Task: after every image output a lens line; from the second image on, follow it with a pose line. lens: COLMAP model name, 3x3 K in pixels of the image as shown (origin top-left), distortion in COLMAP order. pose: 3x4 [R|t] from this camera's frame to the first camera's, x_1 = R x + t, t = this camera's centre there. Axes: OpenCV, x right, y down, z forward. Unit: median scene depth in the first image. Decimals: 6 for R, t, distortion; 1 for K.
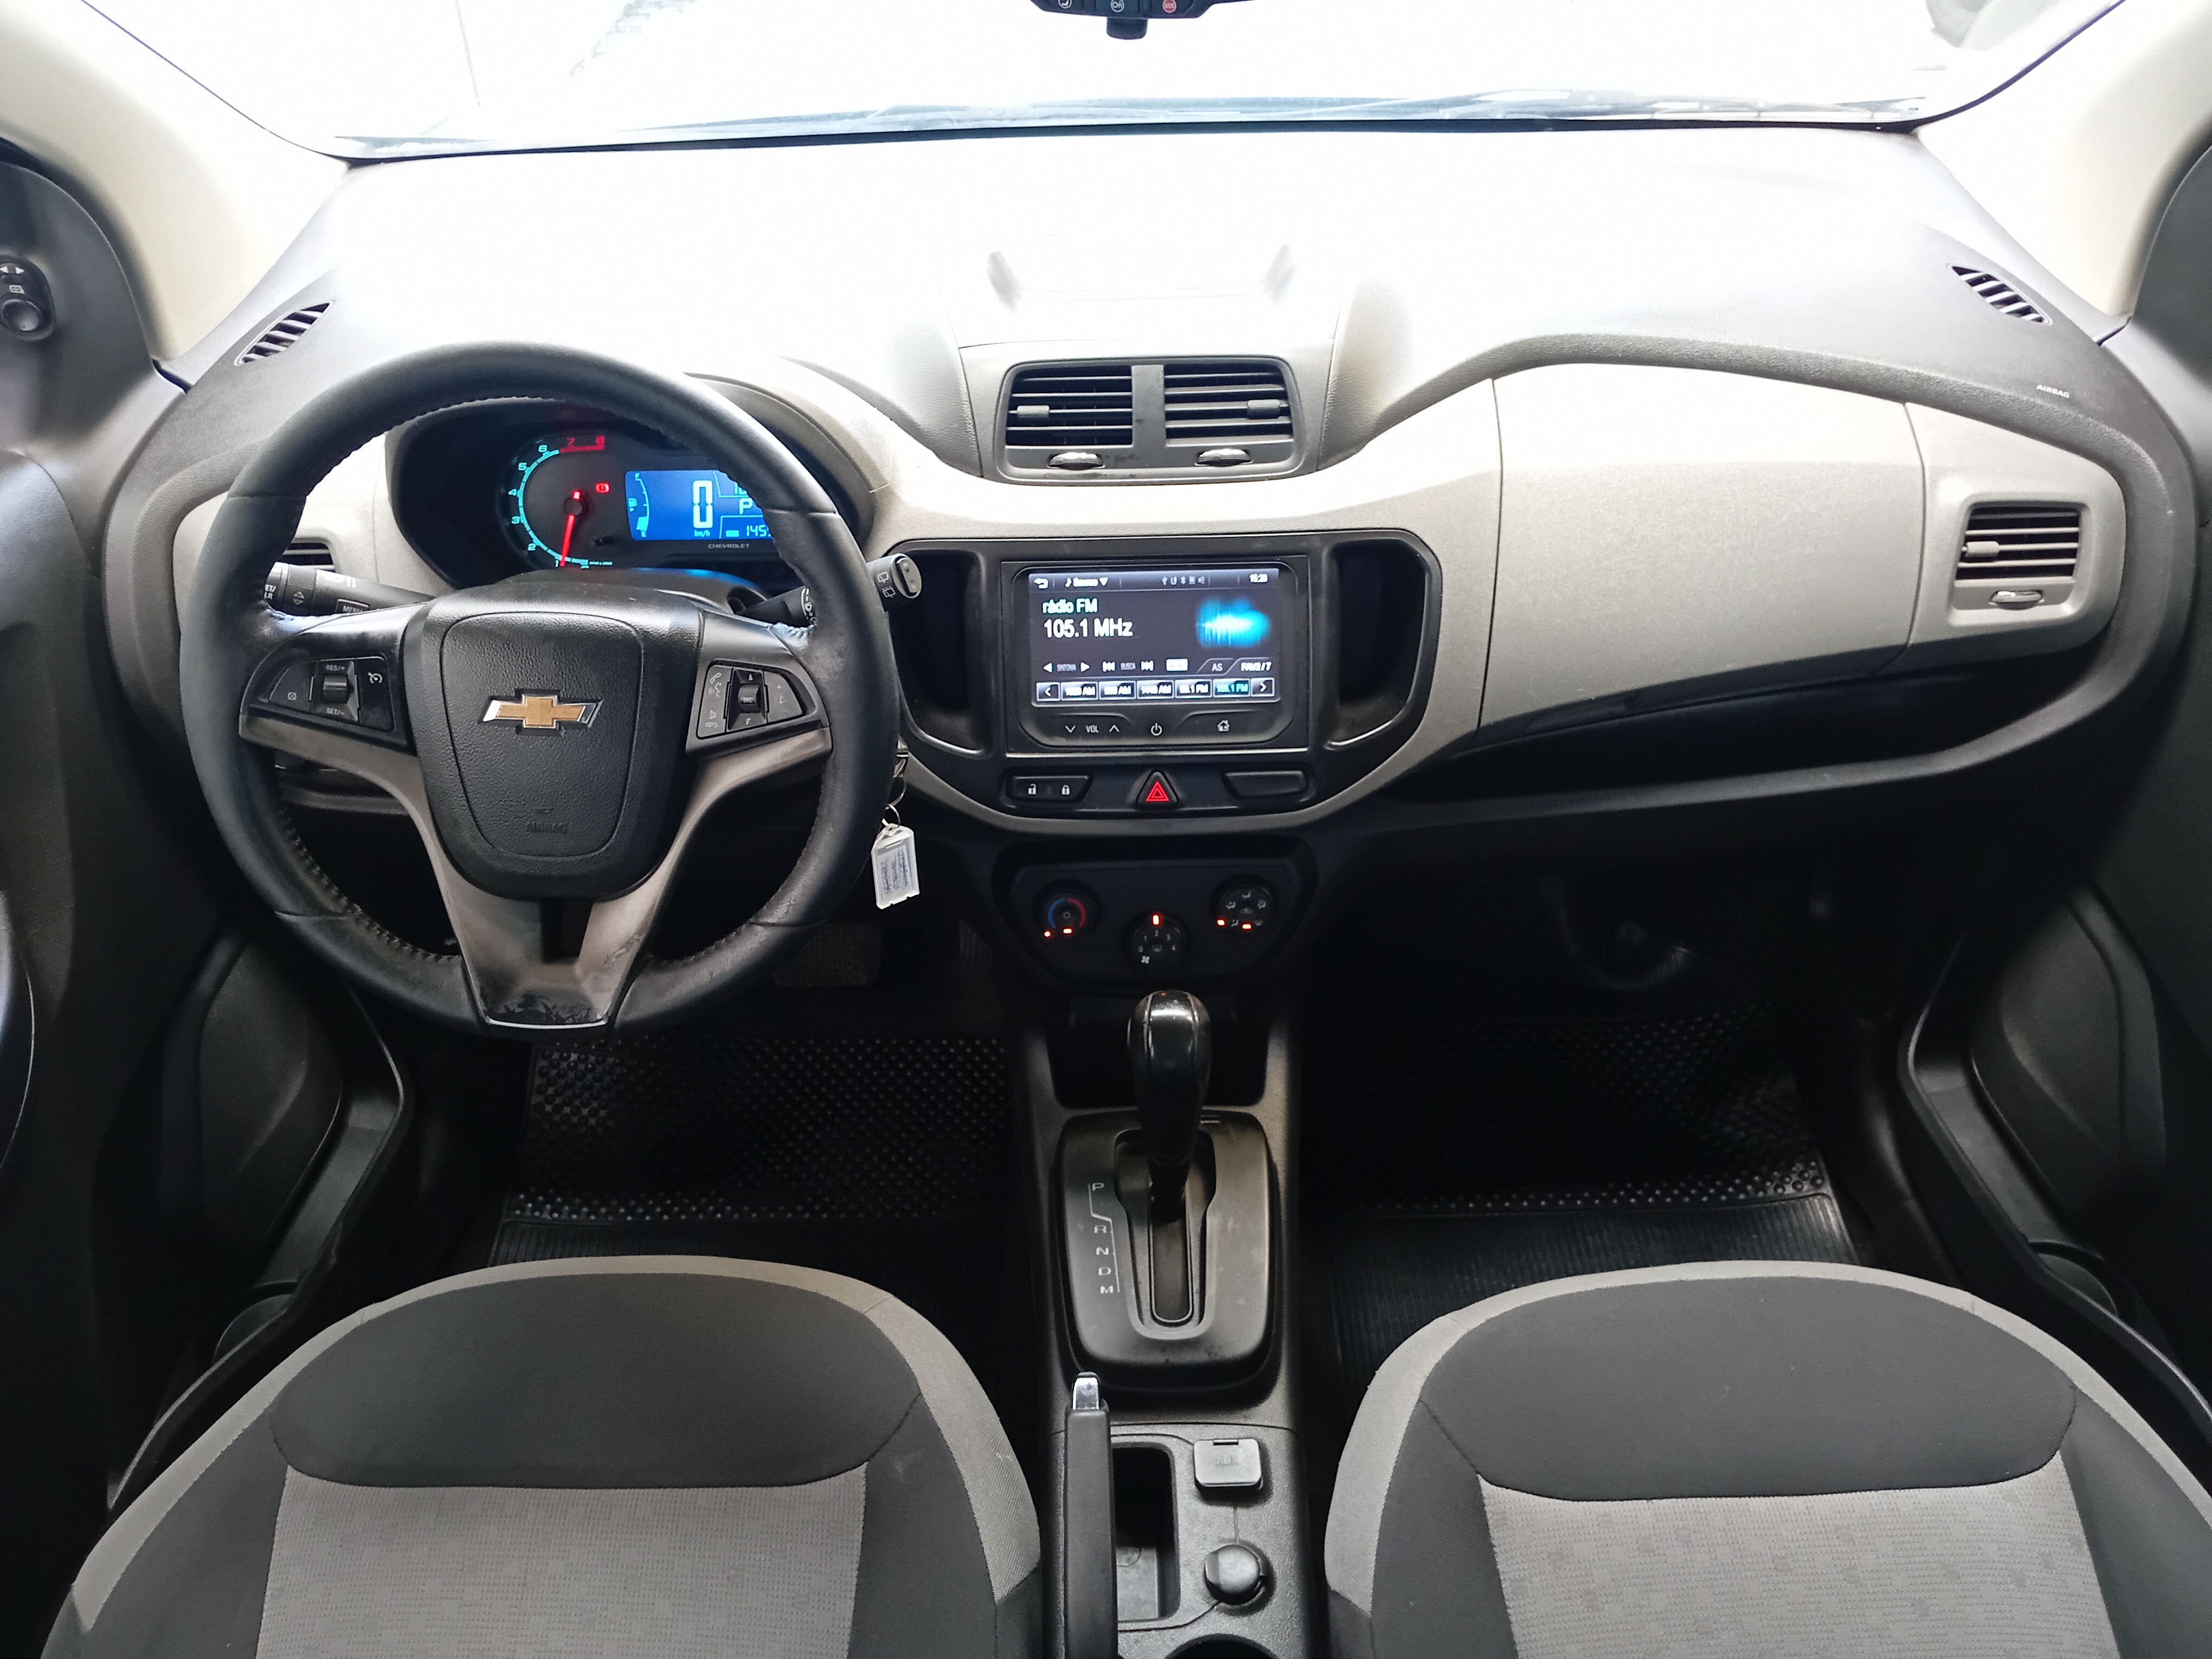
lens RADIAL K [[1634.3, 0, 1115.7], [0, 1634.3, 829.1], [0, 0, 1]] dist [0.100248, -0.136018]
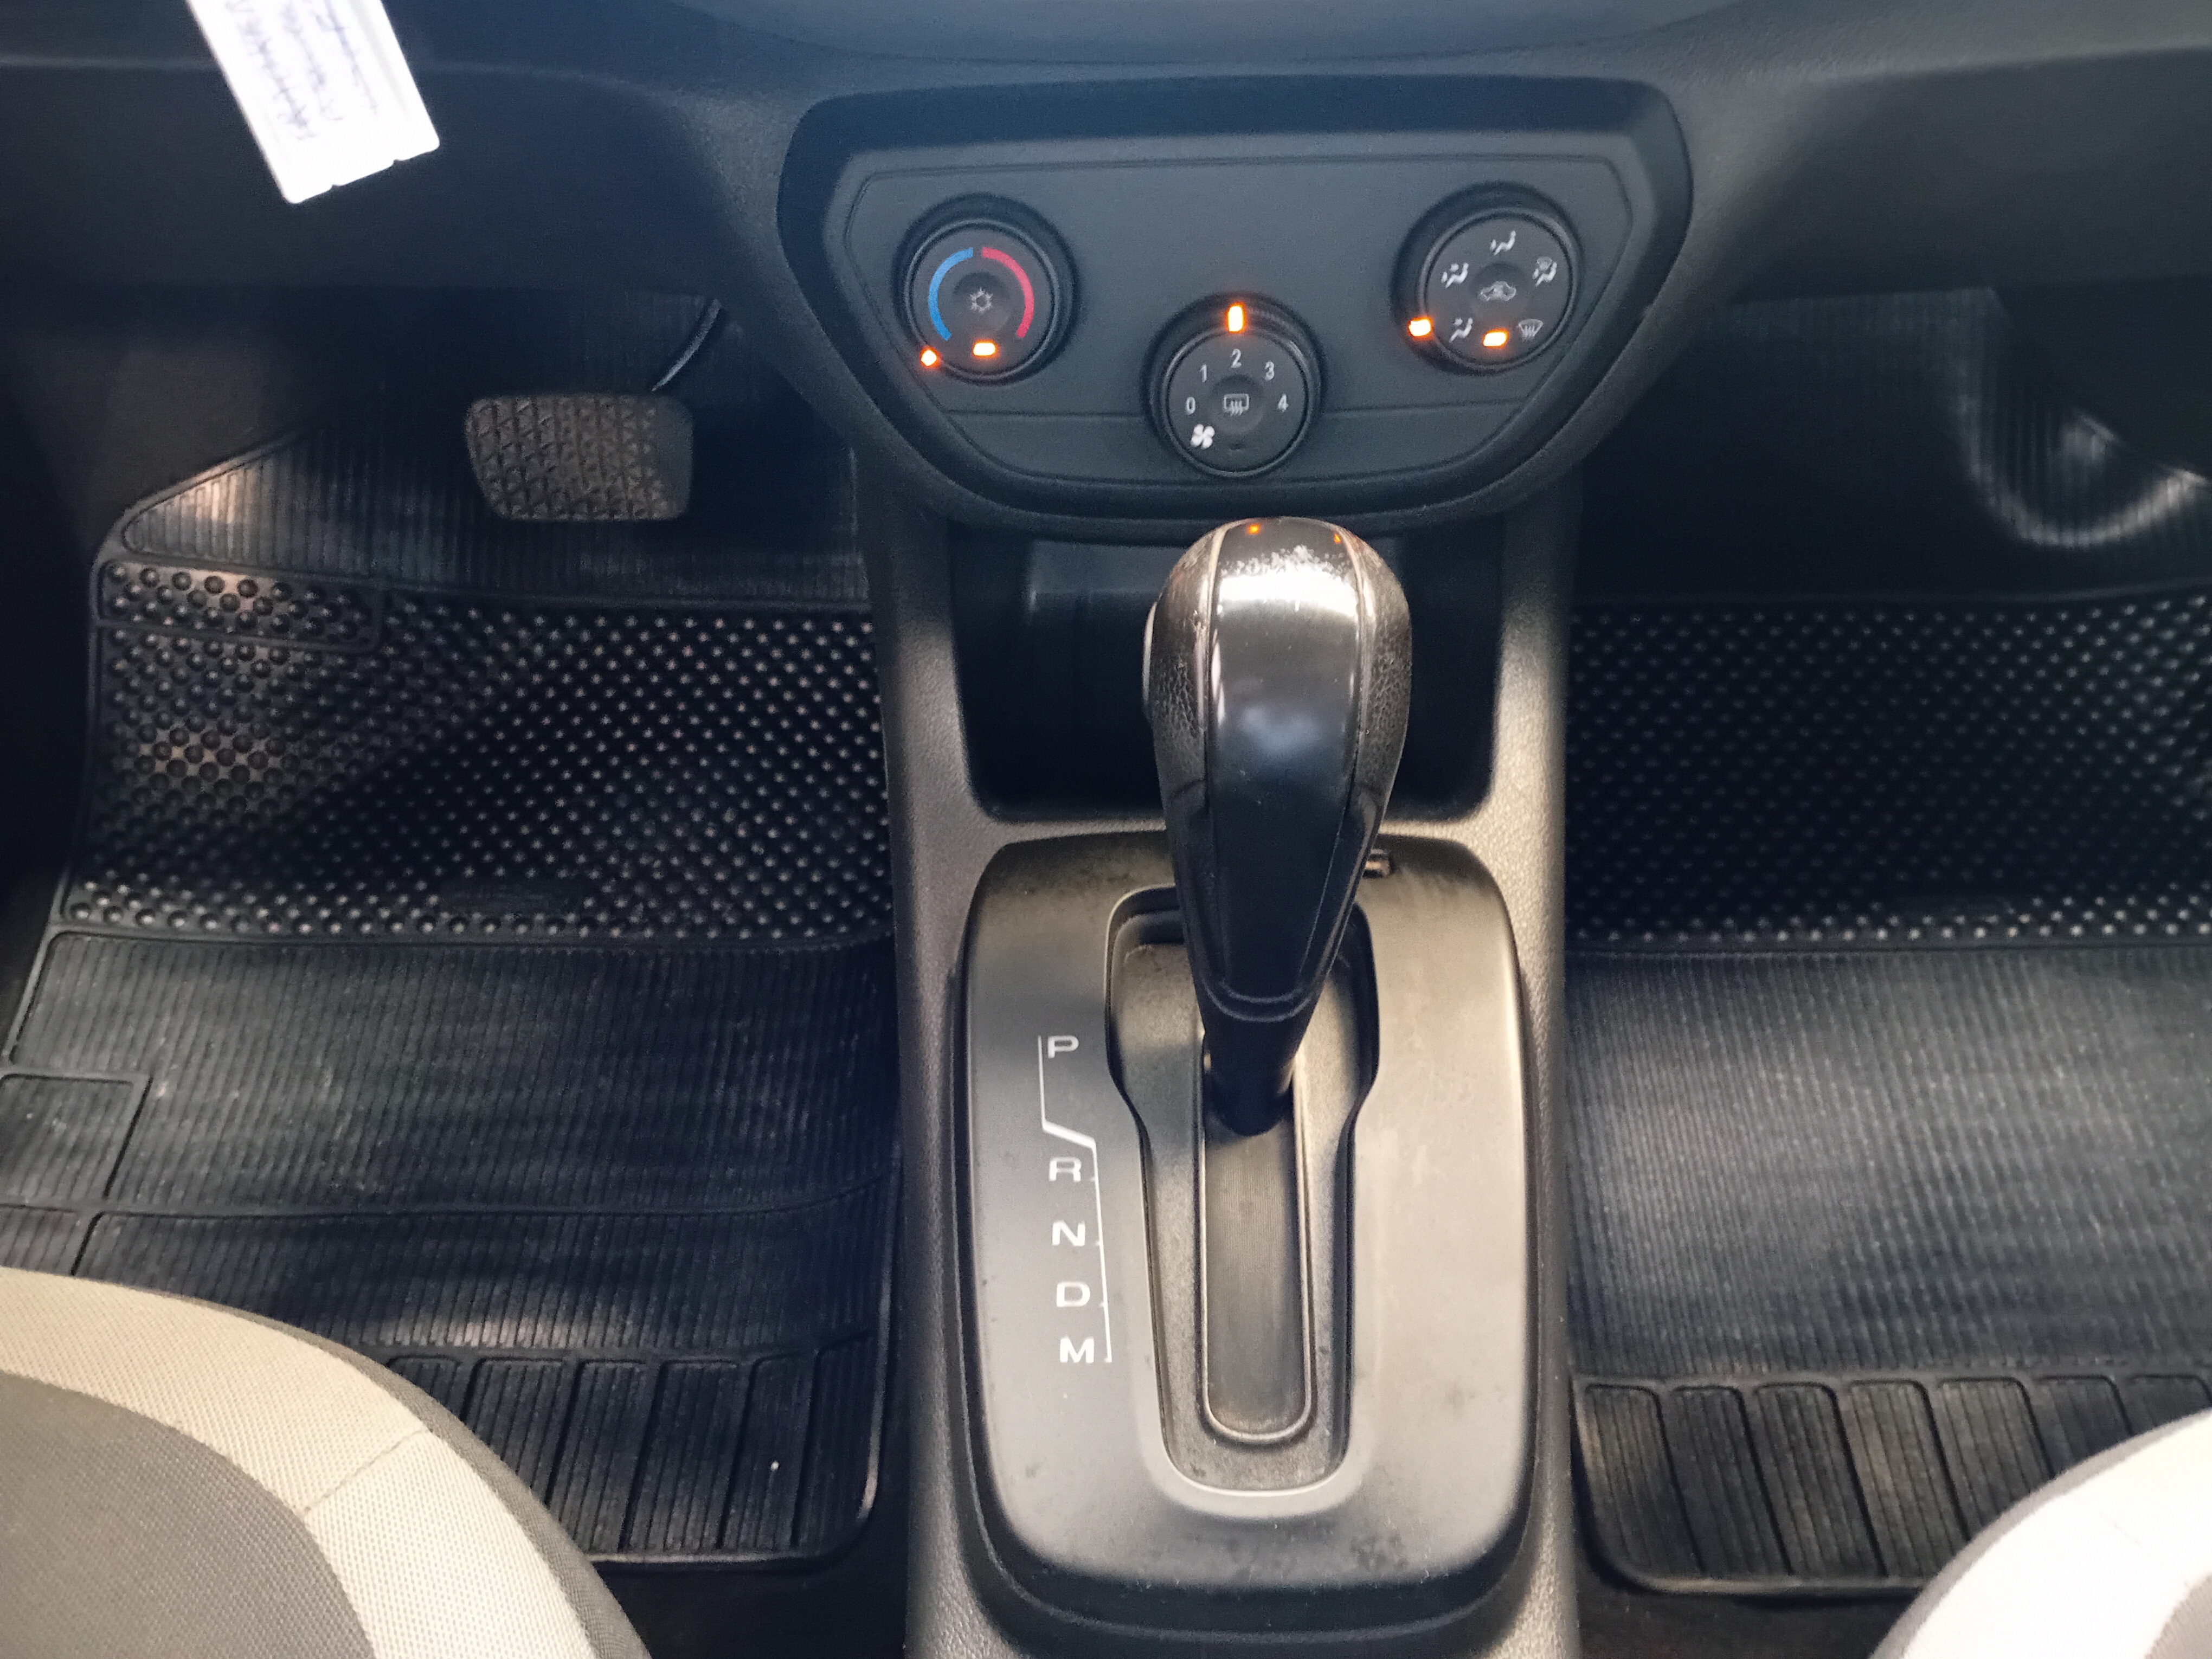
lens RADIAL K [[1820.1, 0, 1106.0], [0, 1820.1, 829.5], [0, 0, 1]] dist [0.086232, -0.212385]
pose [[0.999522, 0.016512, -0.026124, 0.015996], [-0.009553, 0.968984, 0.246938, 0.117860], [0.029391, -0.246571, 0.968679, 1.070763]]
